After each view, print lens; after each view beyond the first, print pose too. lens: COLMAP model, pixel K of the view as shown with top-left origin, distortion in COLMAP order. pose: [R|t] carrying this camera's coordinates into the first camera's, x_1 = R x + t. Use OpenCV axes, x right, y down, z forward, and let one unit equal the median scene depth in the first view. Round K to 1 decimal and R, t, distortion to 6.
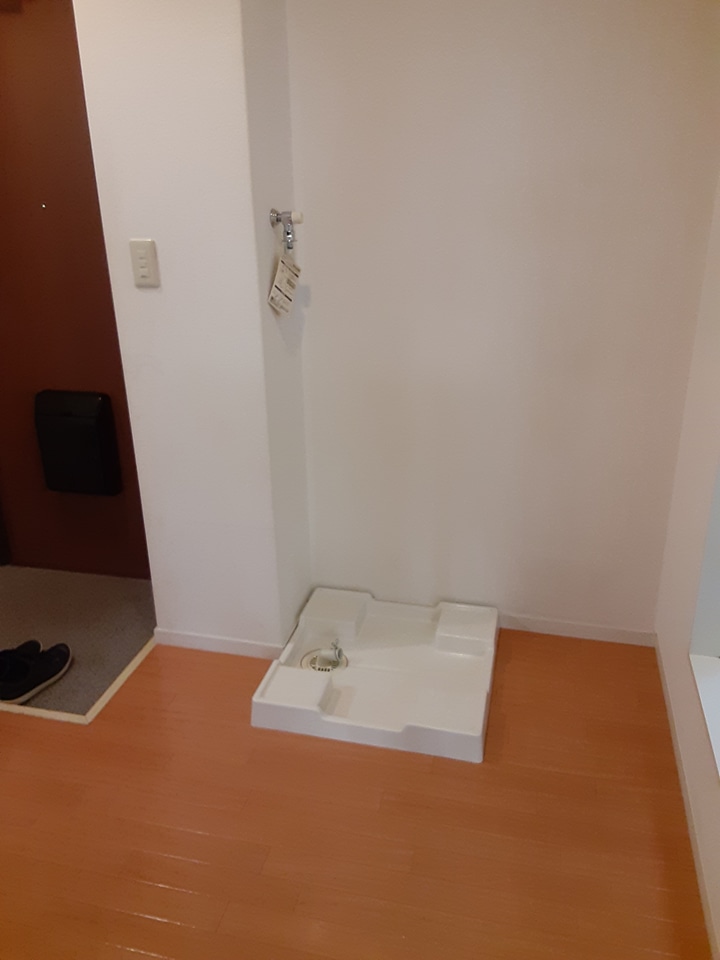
lens RADIAL K [[761.7, 0, 361.7], [0, 761.7, 478.6], [0, 0, 1]] dist [0.100325, -0.152791]
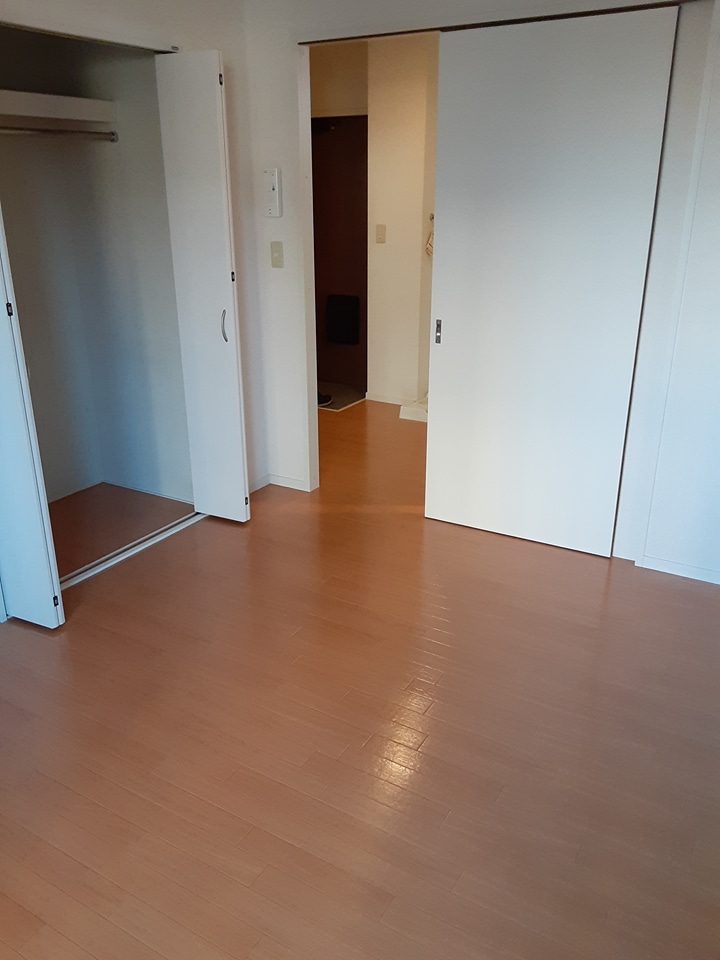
lens RADIAL K [[761.7, 0, 361.7], [0, 761.7, 478.6], [0, 0, 1]] dist [0.100325, -0.152791]
pose [[0.955295, 0.114633, -0.272525, 0.460201], [-0.120215, 0.992741, -0.003813, 0.558981], [0.270110, 0.036404, 0.962141, -1.489516]]
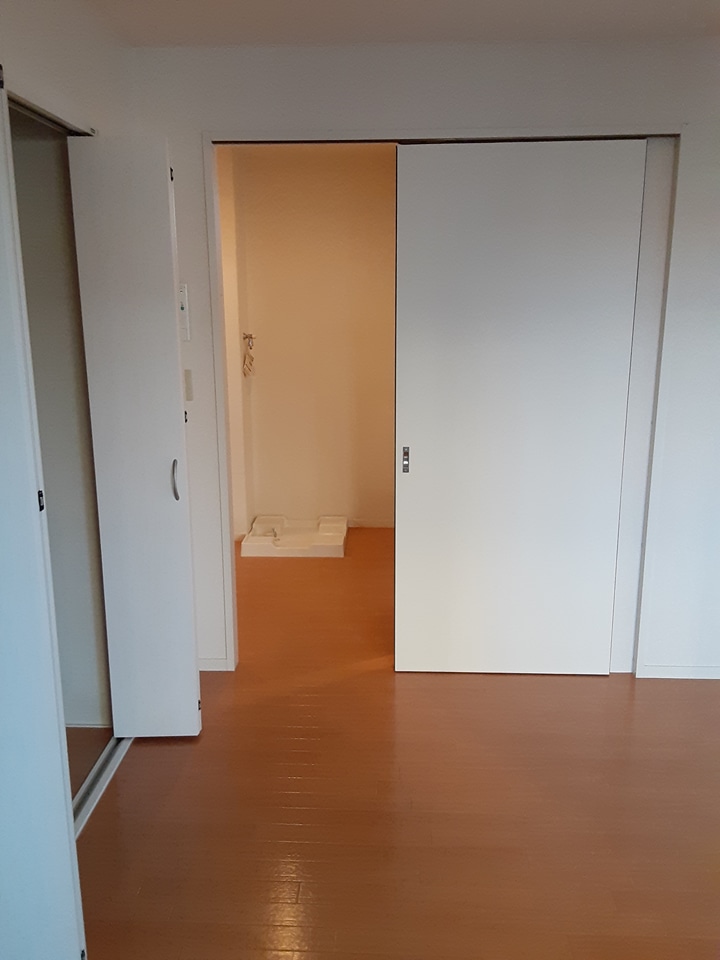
lens RADIAL K [[761.7, 0, 361.7], [0, 761.7, 478.6], [0, 0, 1]] dist [0.100325, -0.152791]
pose [[0.978810, -0.036647, 0.201466, -0.244786], [0.068429, 0.985834, -0.153132, 0.472606], [-0.193000, 0.163673, 0.967451, -1.266004]]
